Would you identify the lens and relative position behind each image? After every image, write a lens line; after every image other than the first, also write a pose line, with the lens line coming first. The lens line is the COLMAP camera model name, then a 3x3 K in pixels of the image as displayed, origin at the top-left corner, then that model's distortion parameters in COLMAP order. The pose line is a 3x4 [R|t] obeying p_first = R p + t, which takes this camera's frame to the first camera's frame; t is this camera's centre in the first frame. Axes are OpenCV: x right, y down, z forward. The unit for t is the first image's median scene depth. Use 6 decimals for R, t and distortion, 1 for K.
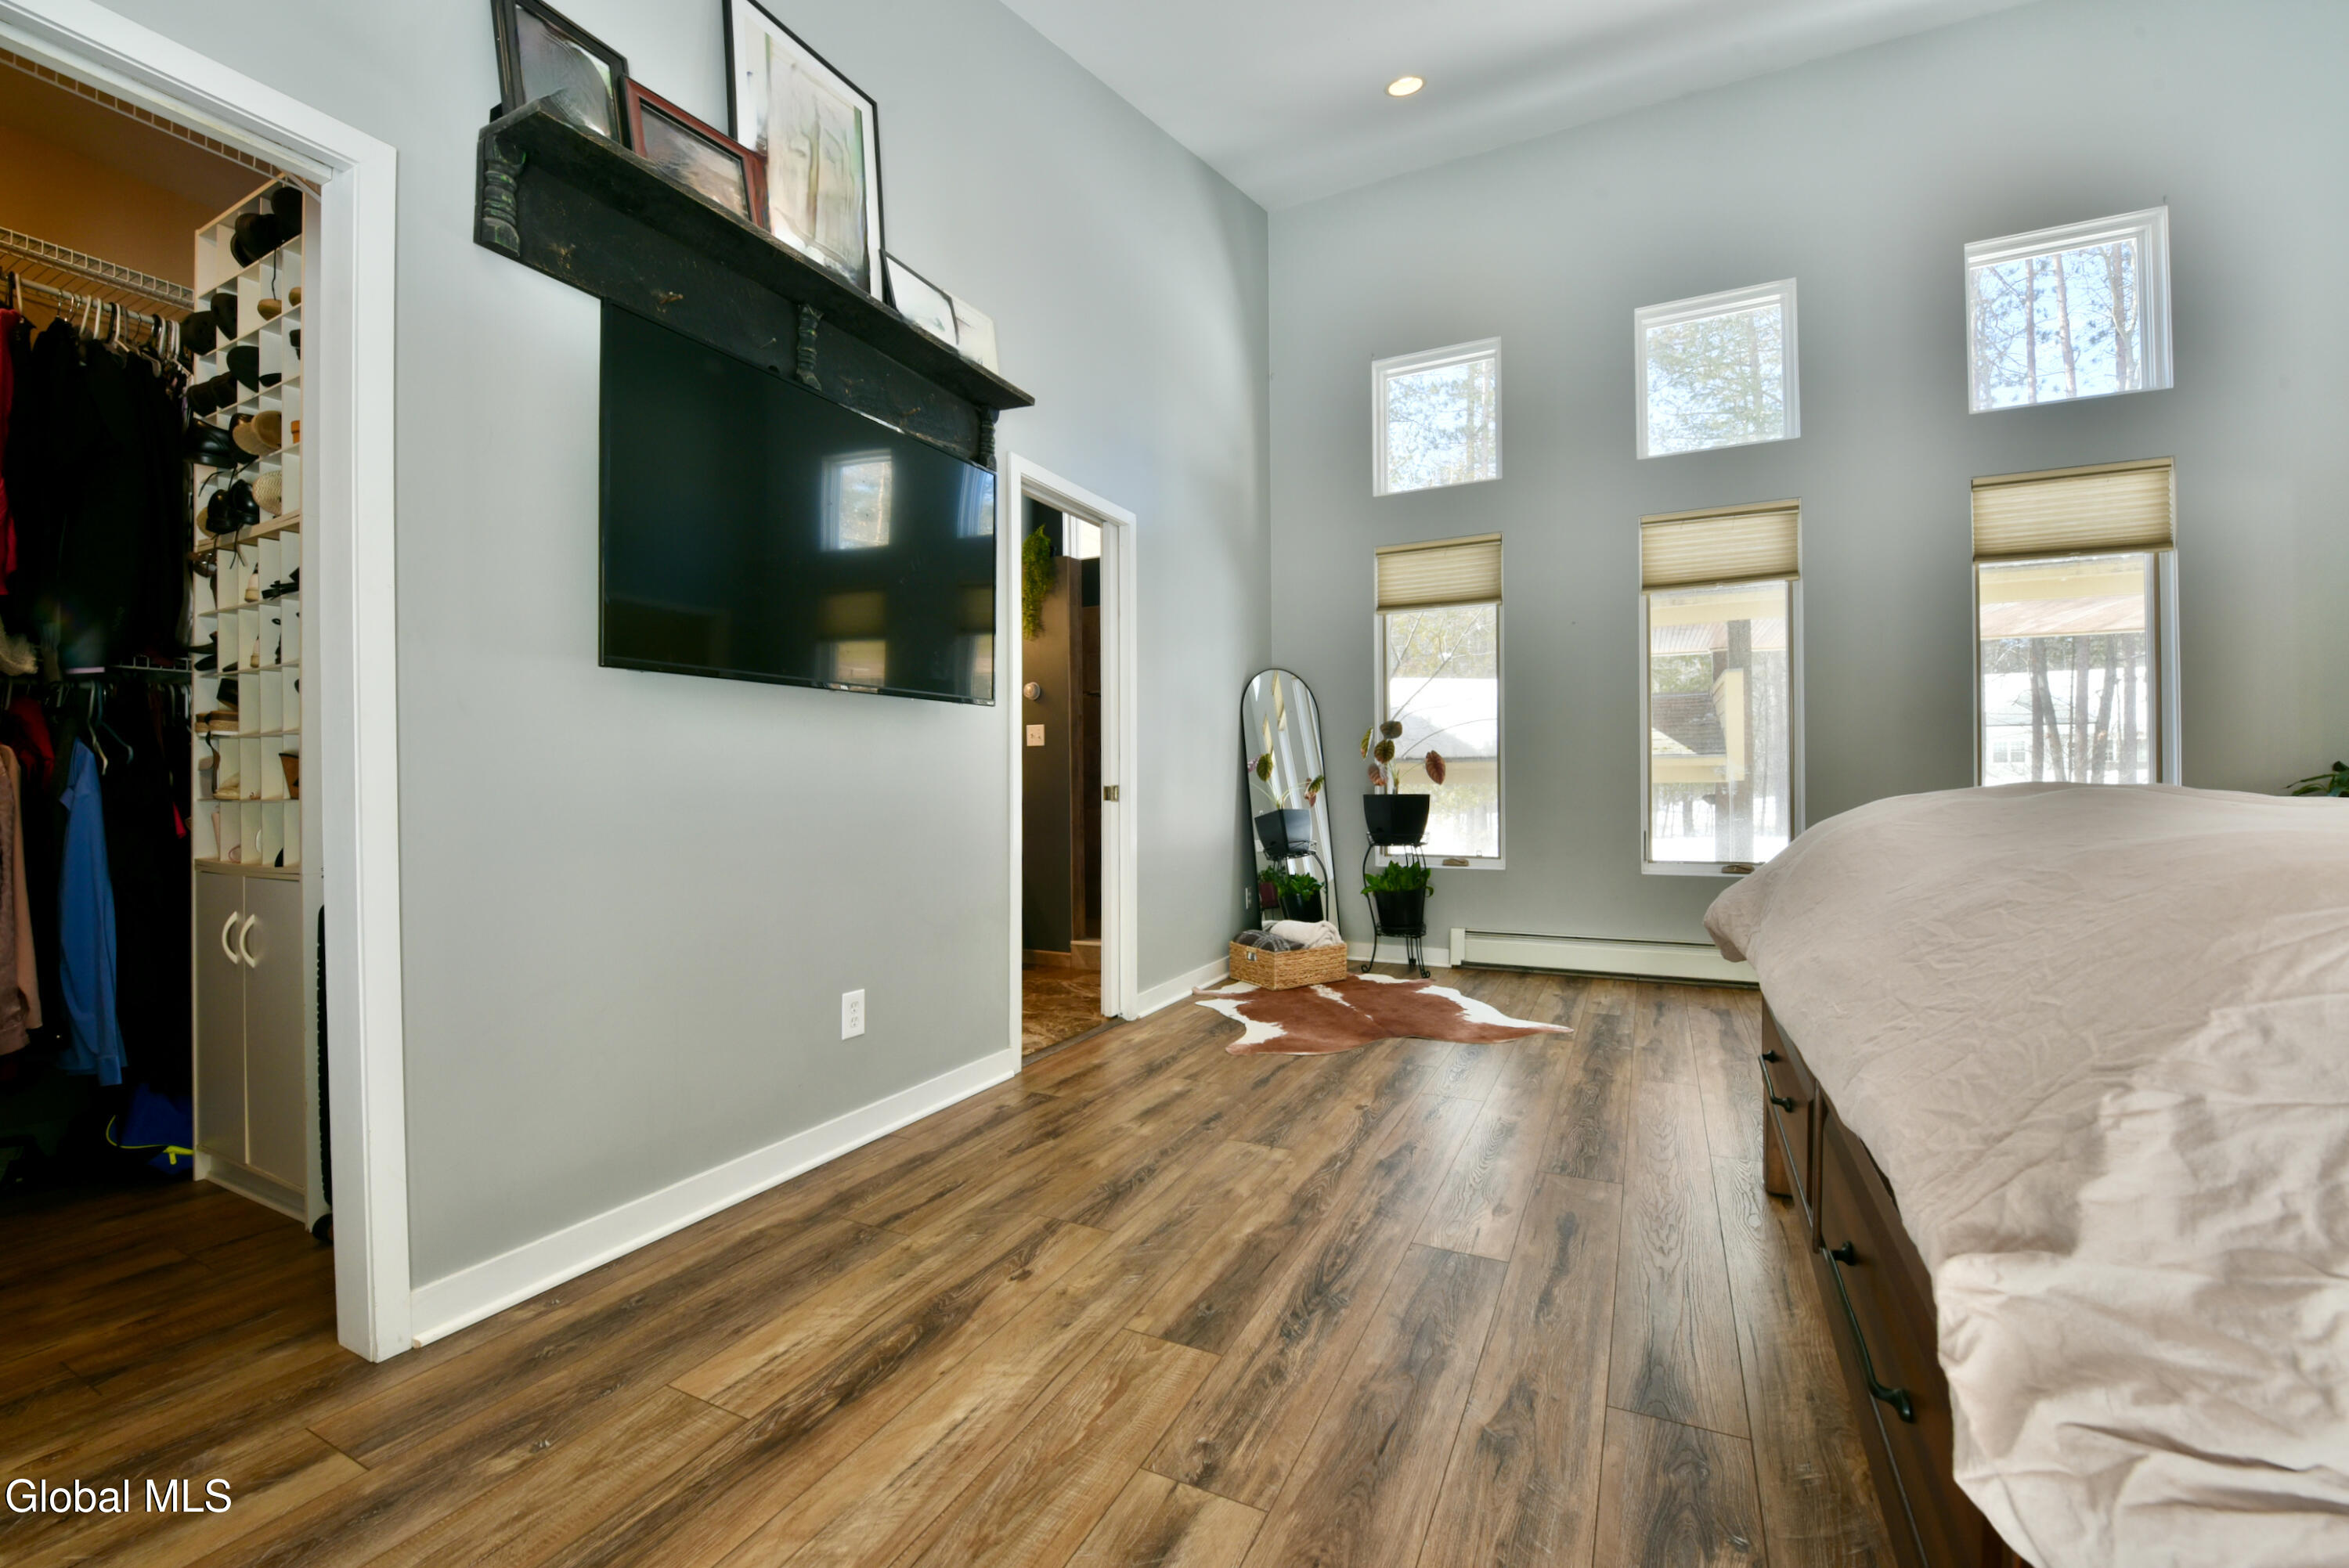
lens RADIAL K [[967.6, 0, 1186.1], [0, 967.6, 785.0], [0, 0, 1]] dist [-0.011749, -0.003502]
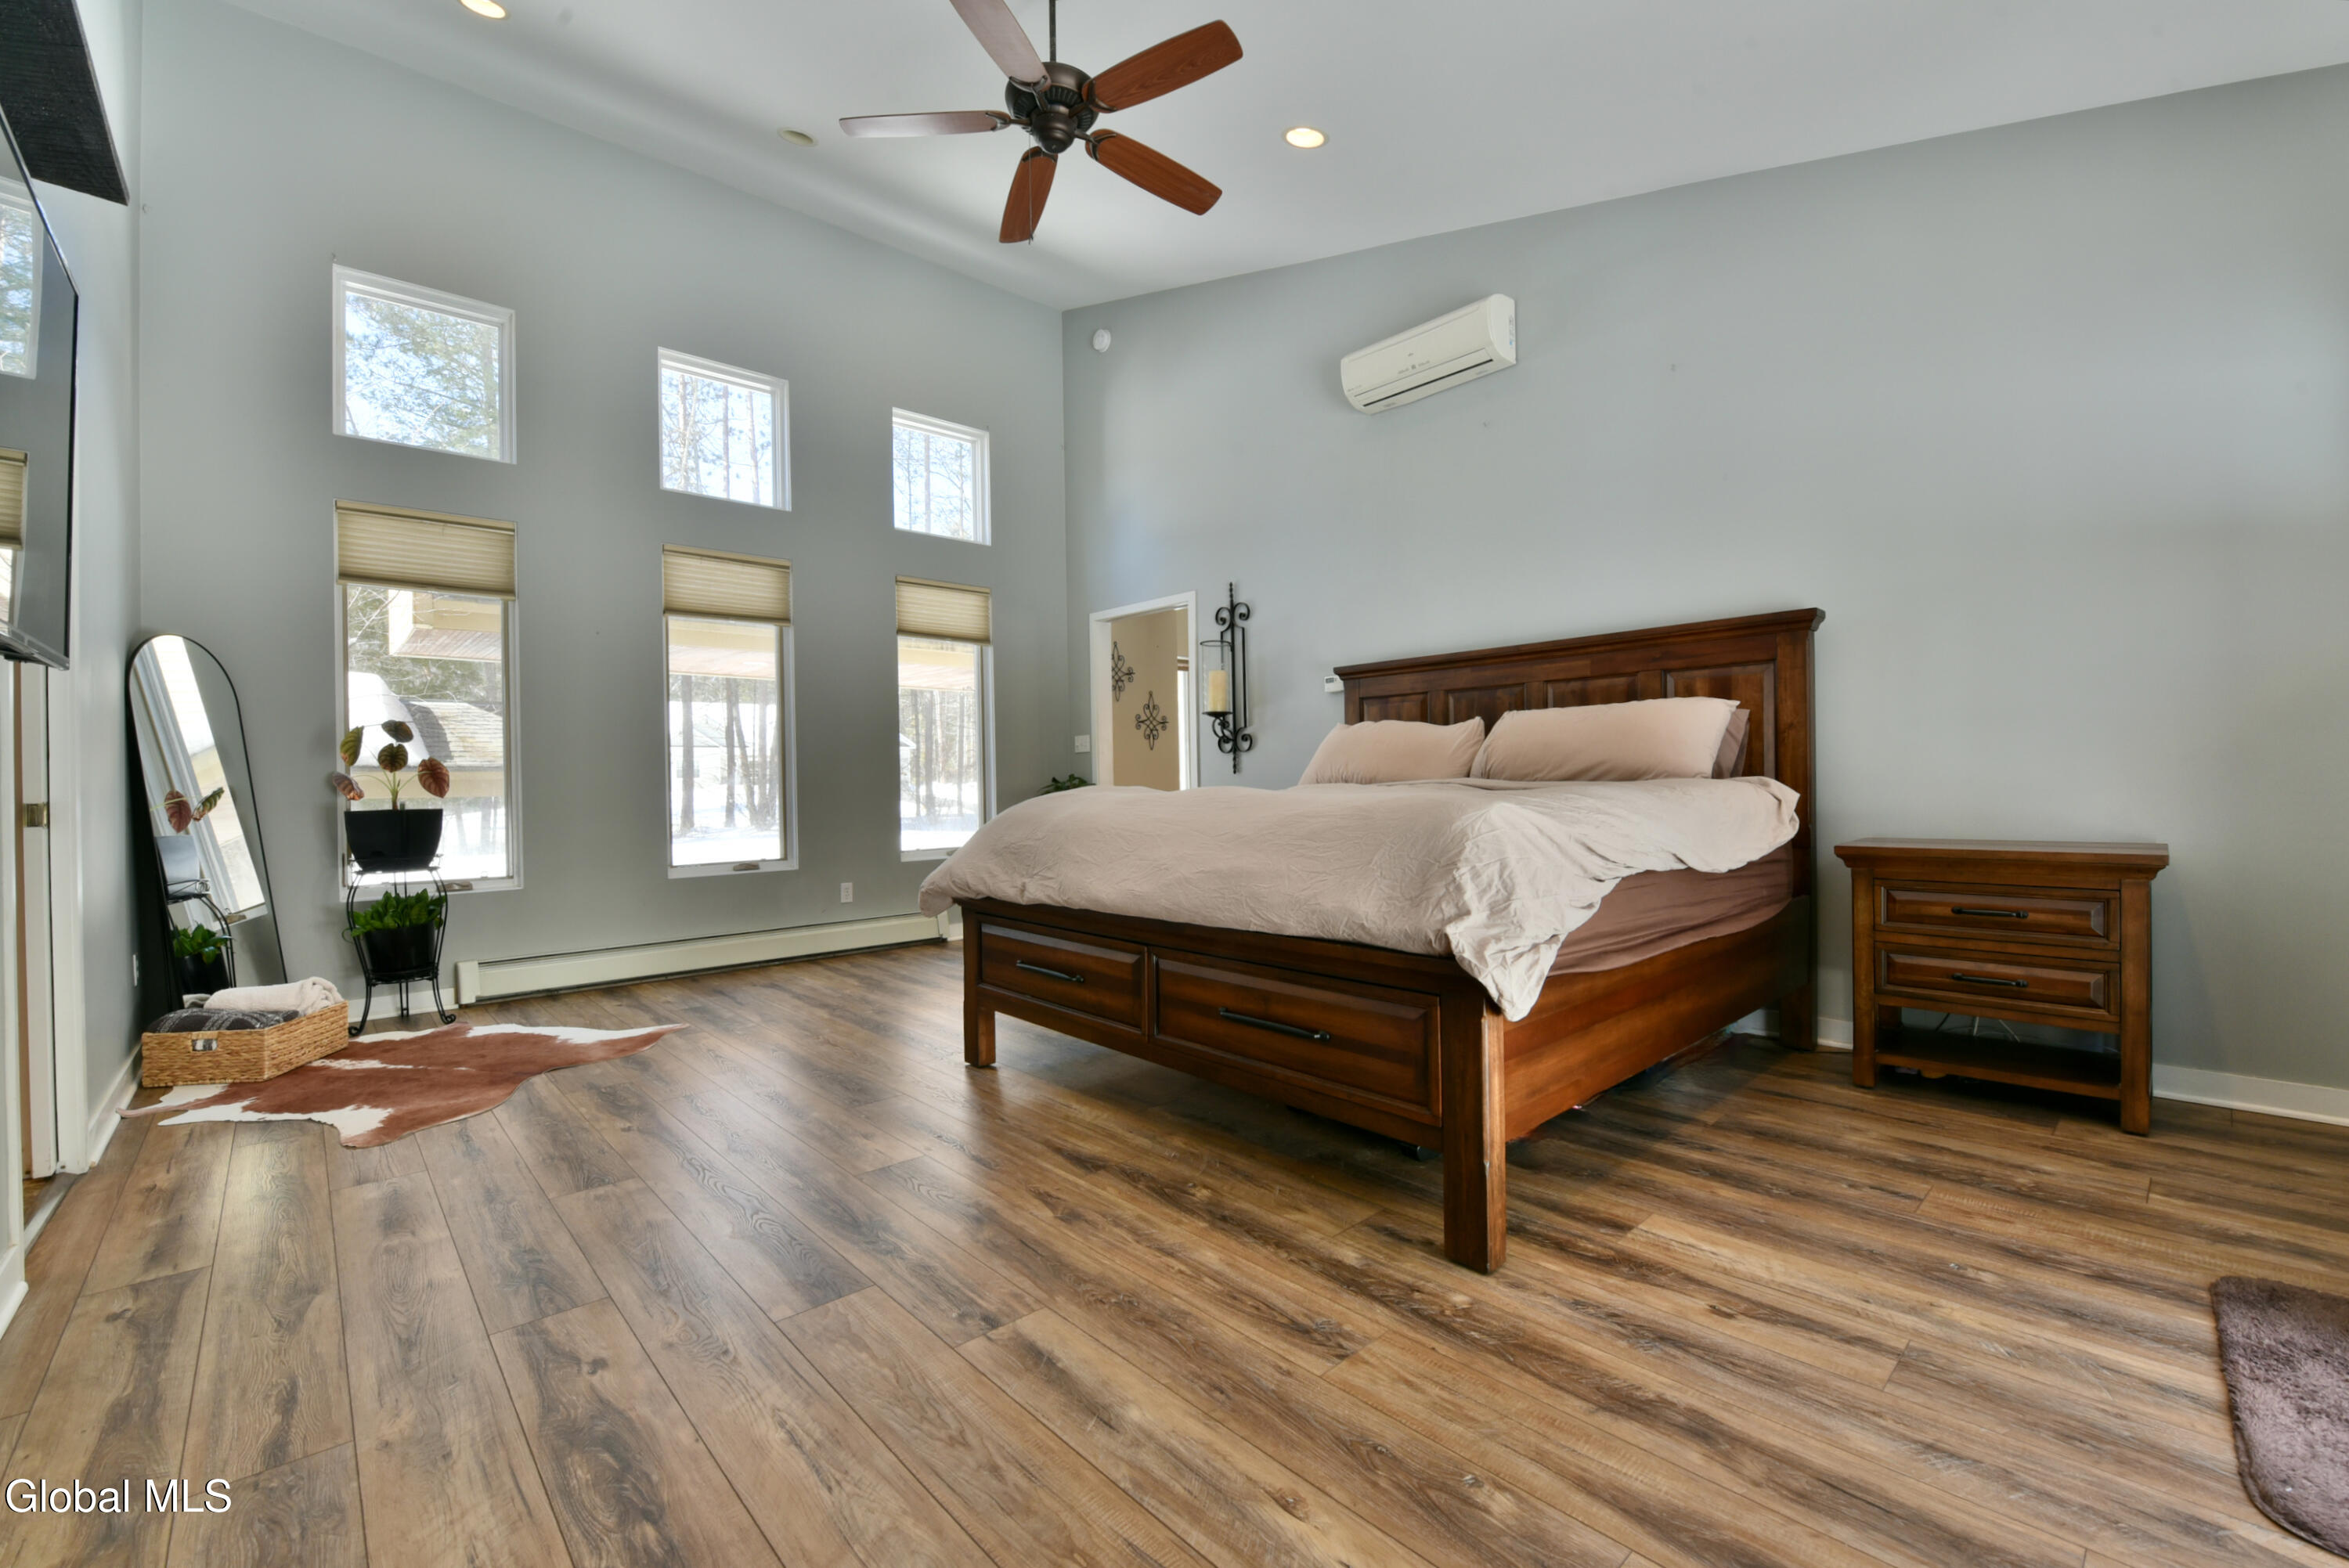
lens RADIAL K [[967.6, 0, 1186.1], [0, 967.6, 785.0], [0, 0, 1]] dist [-0.011749, -0.003502]
pose [[0.356586, -0.001259, 0.934262, -0.388954], [0.015420, 0.999871, -0.004538, 0.003085], [-0.934135, 0.016024, 0.356560, 0.100882]]
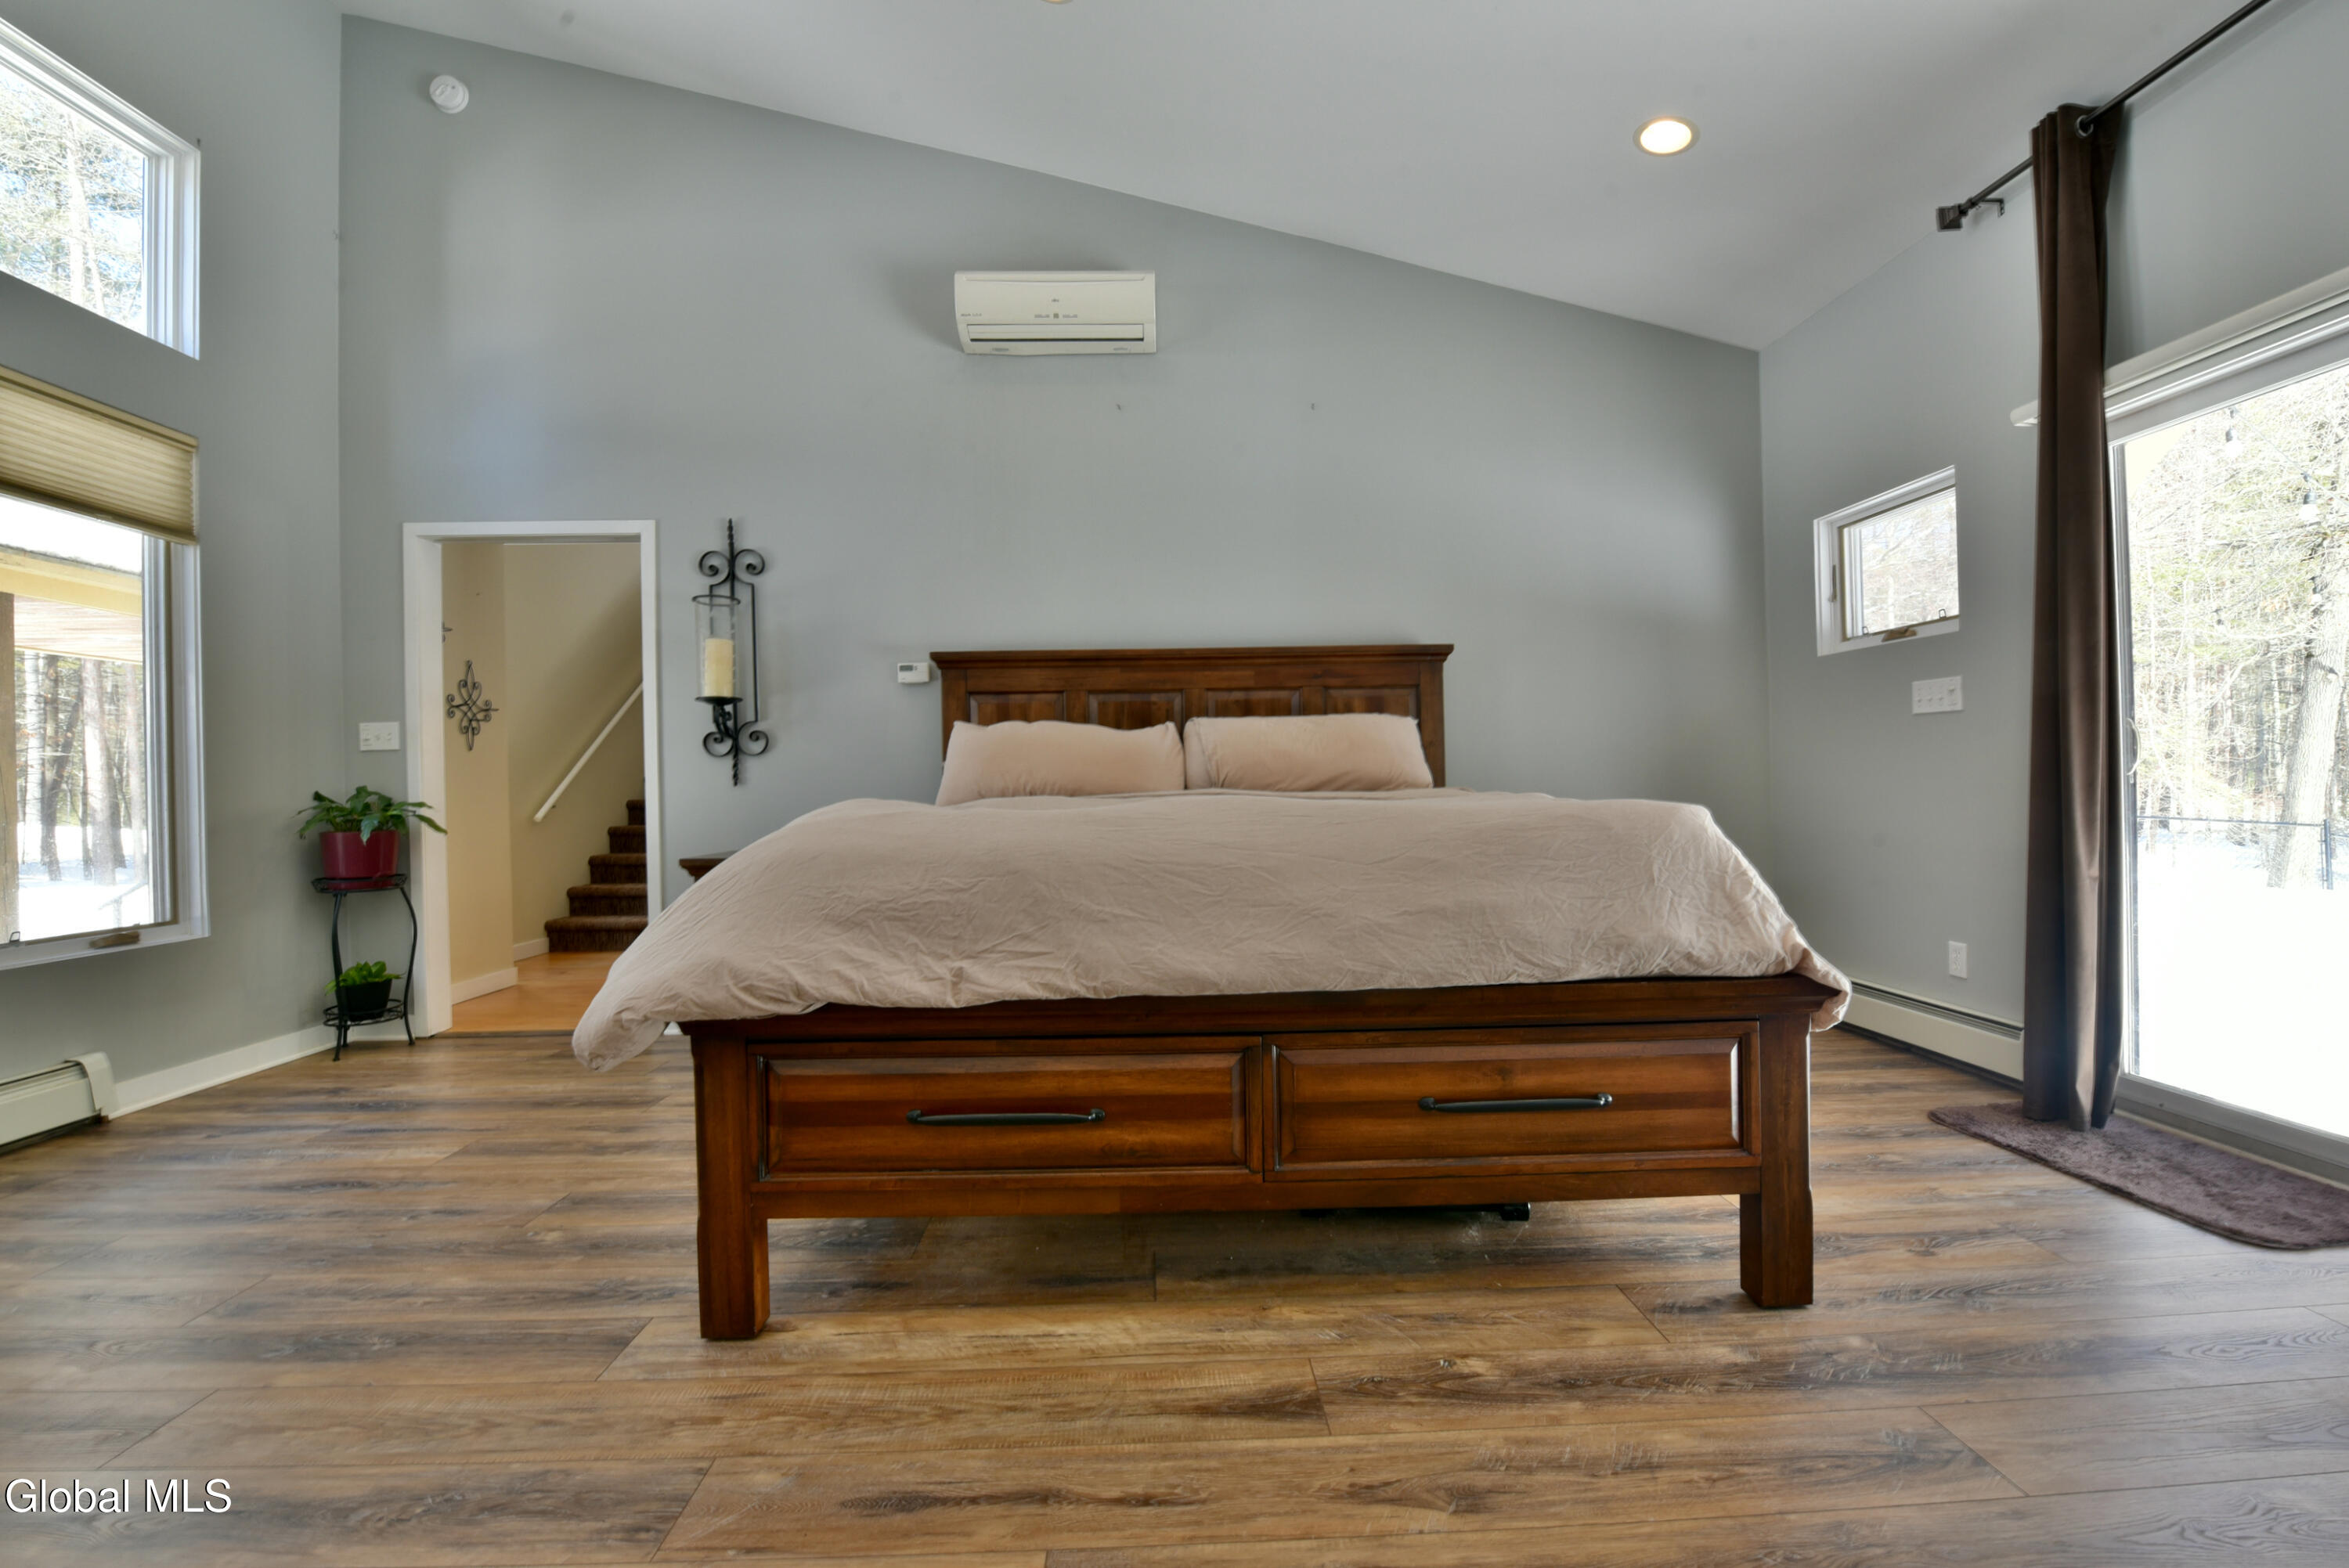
lens RADIAL K [[957.7, 0, 1177.0], [0, 957.7, 786.9], [0, 0, 1]] dist [-0.016430, -0.001837]
pose [[-0.470554, 0.015795, 0.882230, -0.134255], [0.023087, 0.999718, -0.005584, -0.001041], [-0.882069, 0.017740, -0.470786, 0.619616]]
